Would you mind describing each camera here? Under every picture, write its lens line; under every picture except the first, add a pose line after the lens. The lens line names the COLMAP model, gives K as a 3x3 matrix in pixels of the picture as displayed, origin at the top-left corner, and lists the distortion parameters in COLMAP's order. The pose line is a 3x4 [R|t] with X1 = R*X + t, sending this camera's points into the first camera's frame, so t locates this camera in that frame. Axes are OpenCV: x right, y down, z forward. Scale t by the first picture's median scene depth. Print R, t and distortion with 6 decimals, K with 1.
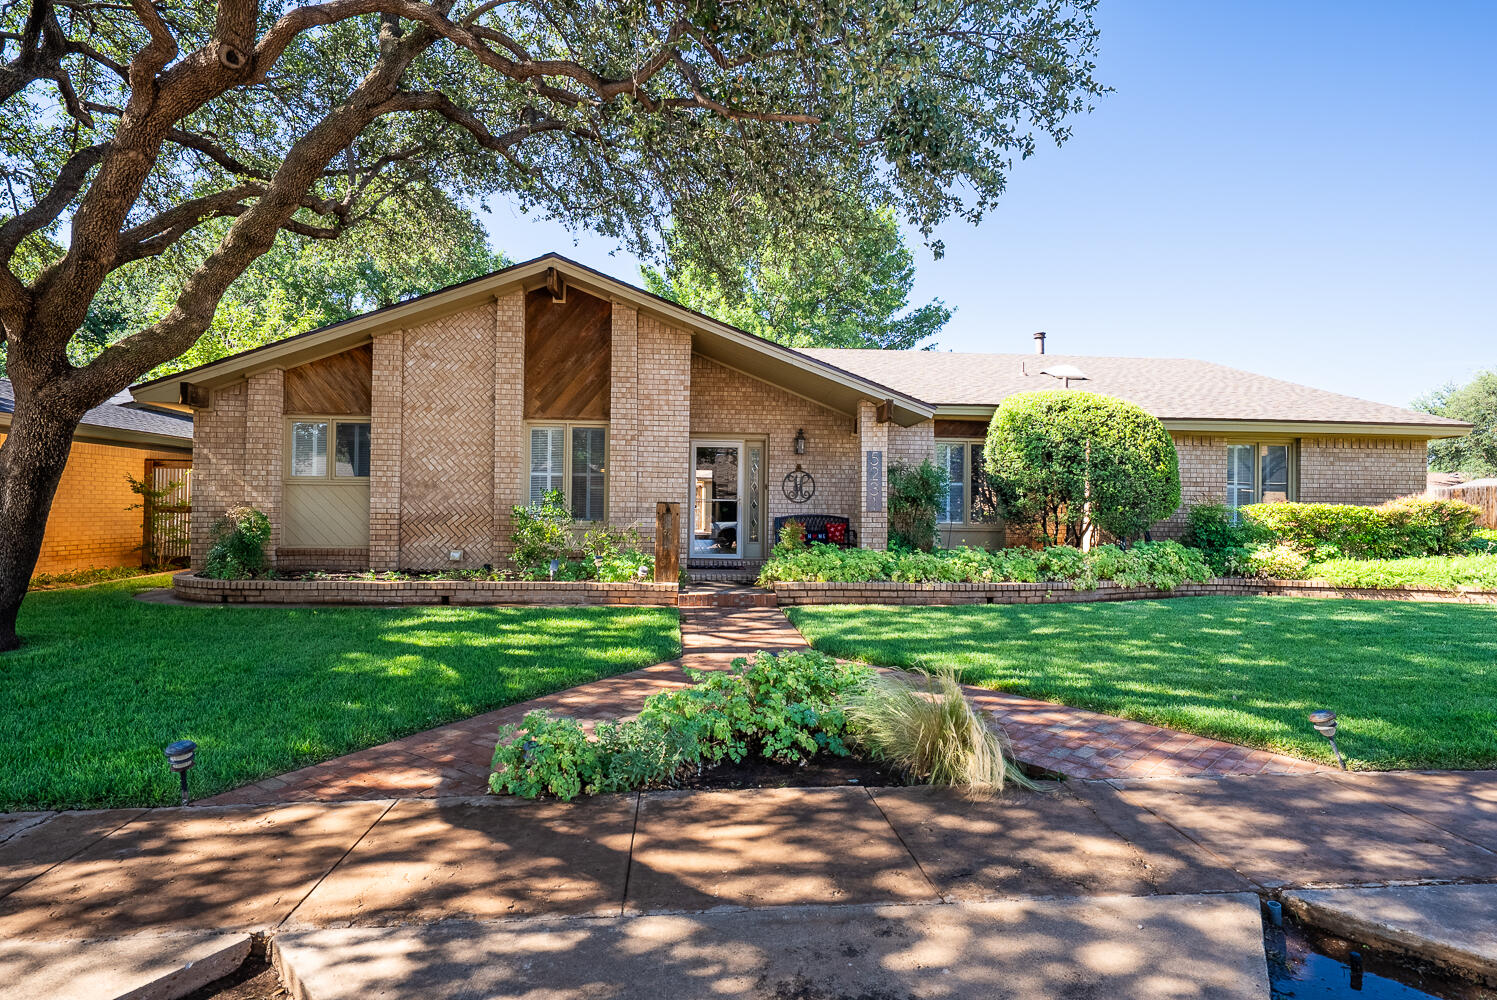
lens RADIAL K [[822.7, 0, 748.6], [0, 822.7, 497.2], [0, 0, 1]] dist [0.006946, 0.000723]
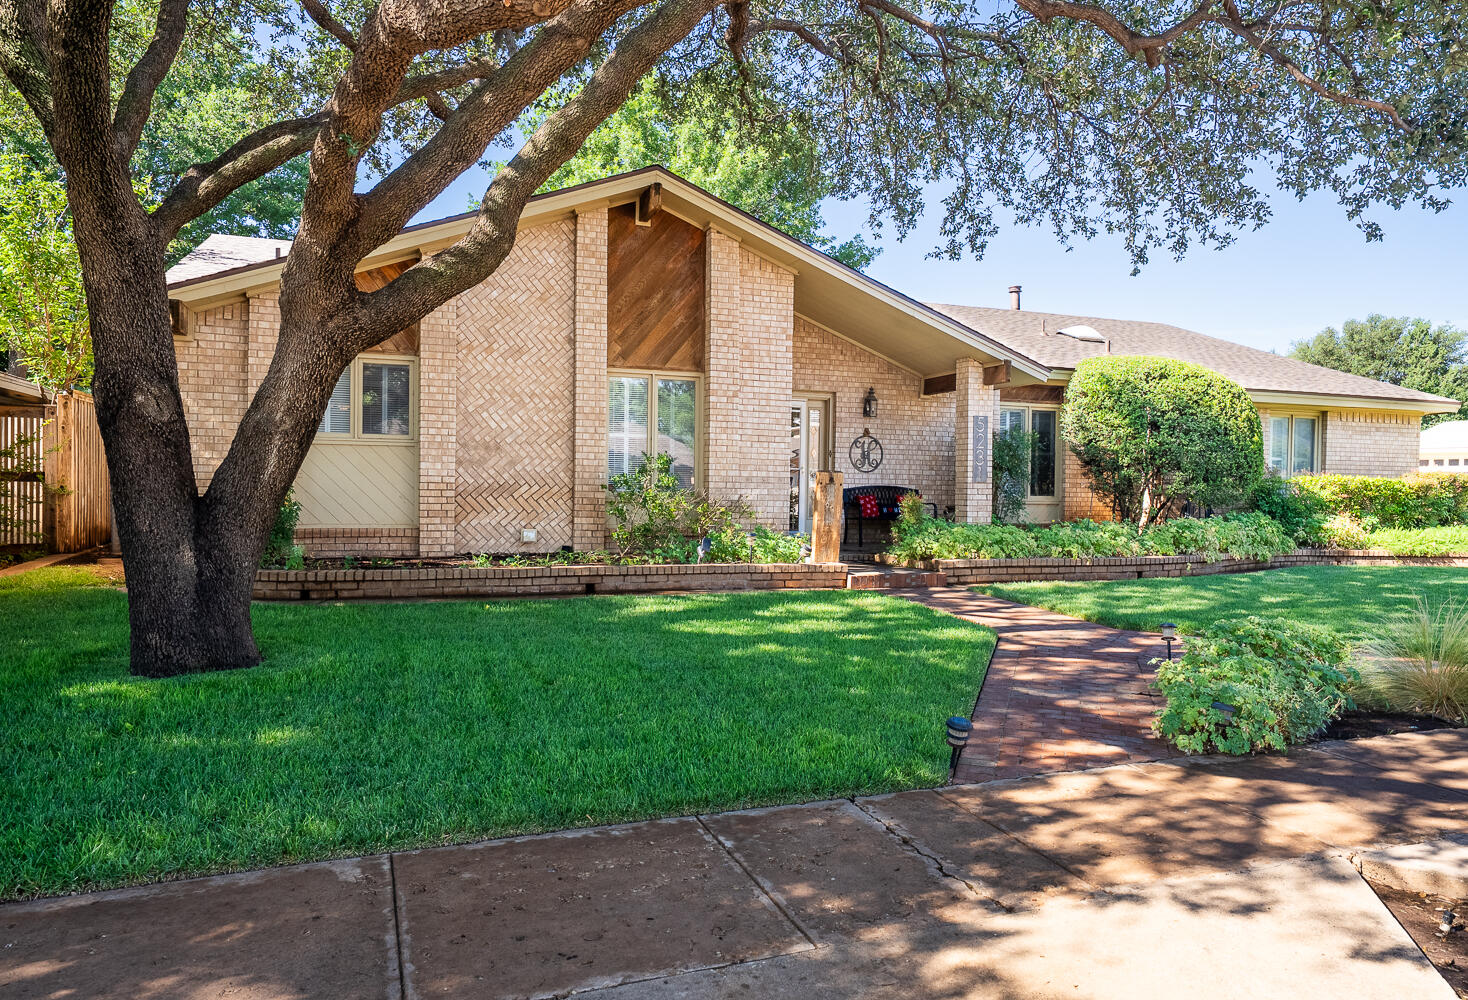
lens RADIAL K [[1039.1, 0, 733.8], [0, 1039.1, 504.5], [0, 0, 1]] dist [0.024958, 0.000527]
pose [[0.955589, -0.002872, 0.294689, -0.458775], [-0.008334, 0.999289, 0.036766, 0.001734], [-0.294585, -0.037589, 0.954886, -0.022535]]
